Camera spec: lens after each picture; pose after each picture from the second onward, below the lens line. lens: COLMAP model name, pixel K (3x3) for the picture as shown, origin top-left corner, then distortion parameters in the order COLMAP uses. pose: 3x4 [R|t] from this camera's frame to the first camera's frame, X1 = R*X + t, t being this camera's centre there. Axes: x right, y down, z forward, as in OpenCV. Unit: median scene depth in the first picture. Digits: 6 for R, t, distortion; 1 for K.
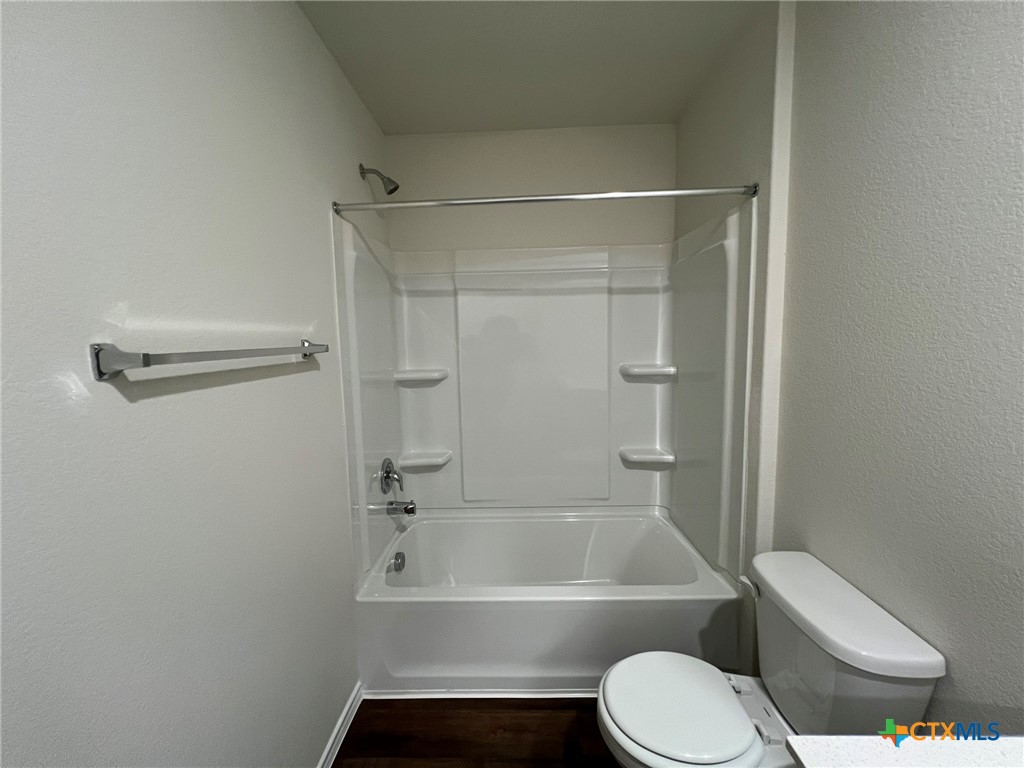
lens RADIAL K [[408.9, 0, 514.9], [0, 408.9, 379.5], [0, 0, 1]] dist [-0.002963, 0.001213]
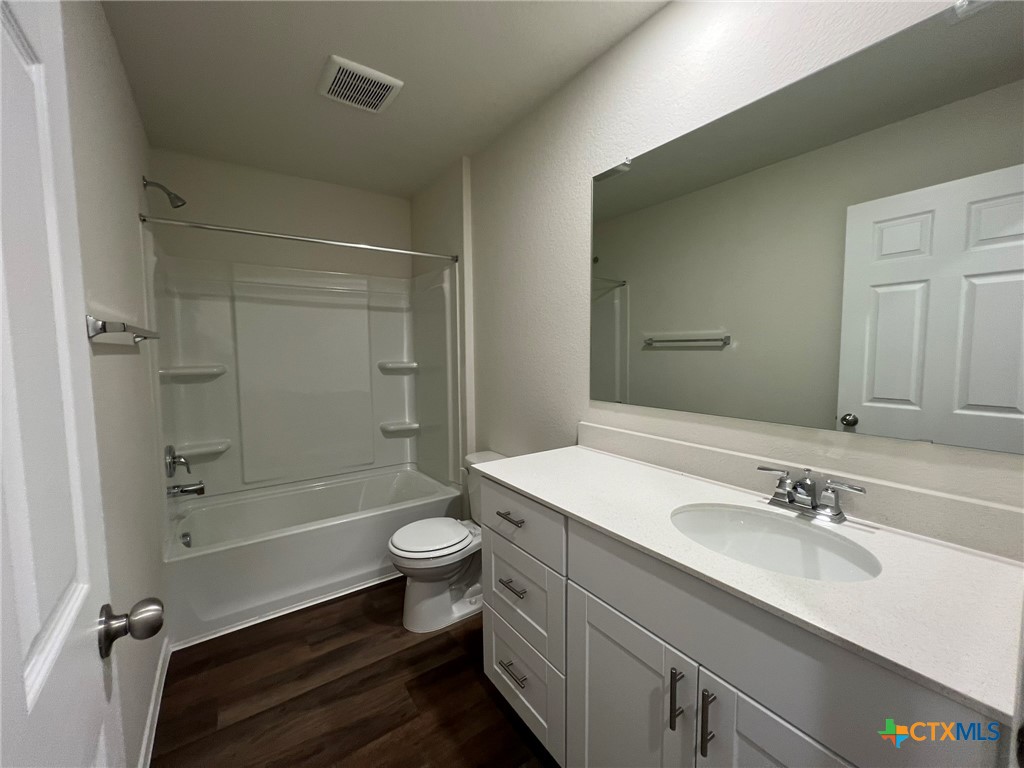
lens RADIAL K [[410.4, 0, 511.6], [0, 410.4, 388.4], [0, 0, 1]] dist [-0.002183, 0.000520]
pose [[0.807516, -0.036093, 0.588741, -0.207562], [0.052642, 0.998553, -0.010987, 0.097177], [-0.587492, 0.039864, 0.808247, -0.398574]]
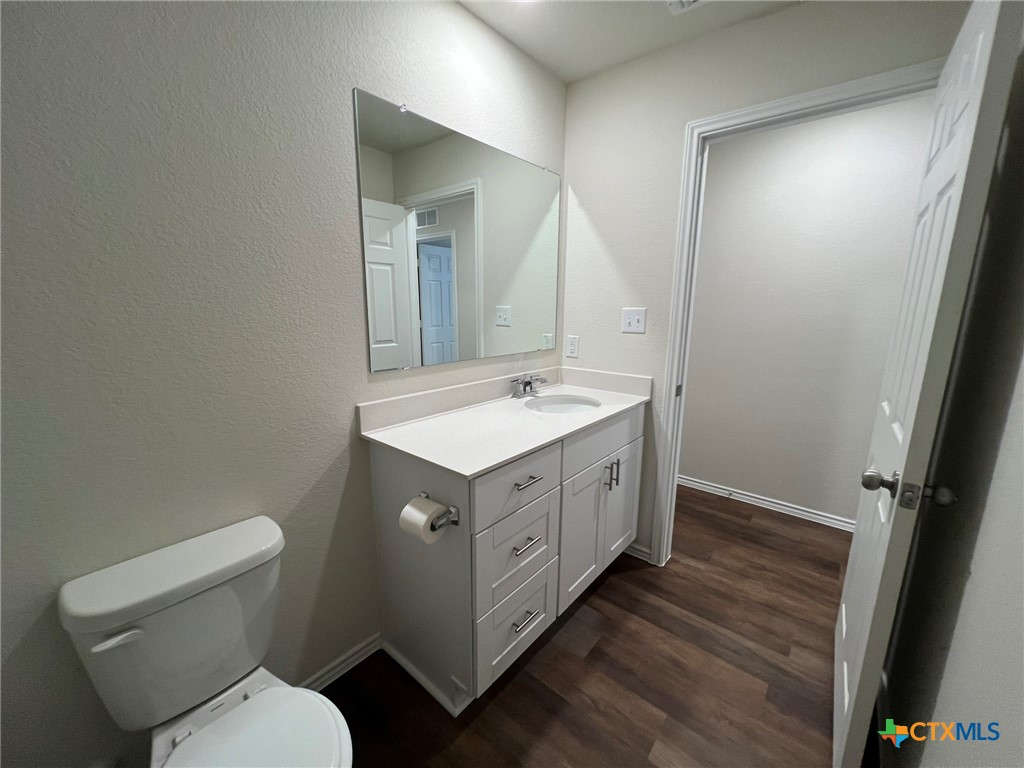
lens RADIAL K [[408.9, 0, 512.9], [0, 408.9, 388.2], [0, 0, 1]] dist [-0.002963, 0.001213]
pose [[-0.778677, -0.116241, 0.616563, -0.208257], [0.077052, 0.957533, 0.277835, -0.036954], [-0.622676, 0.263852, -0.736653, 0.586123]]
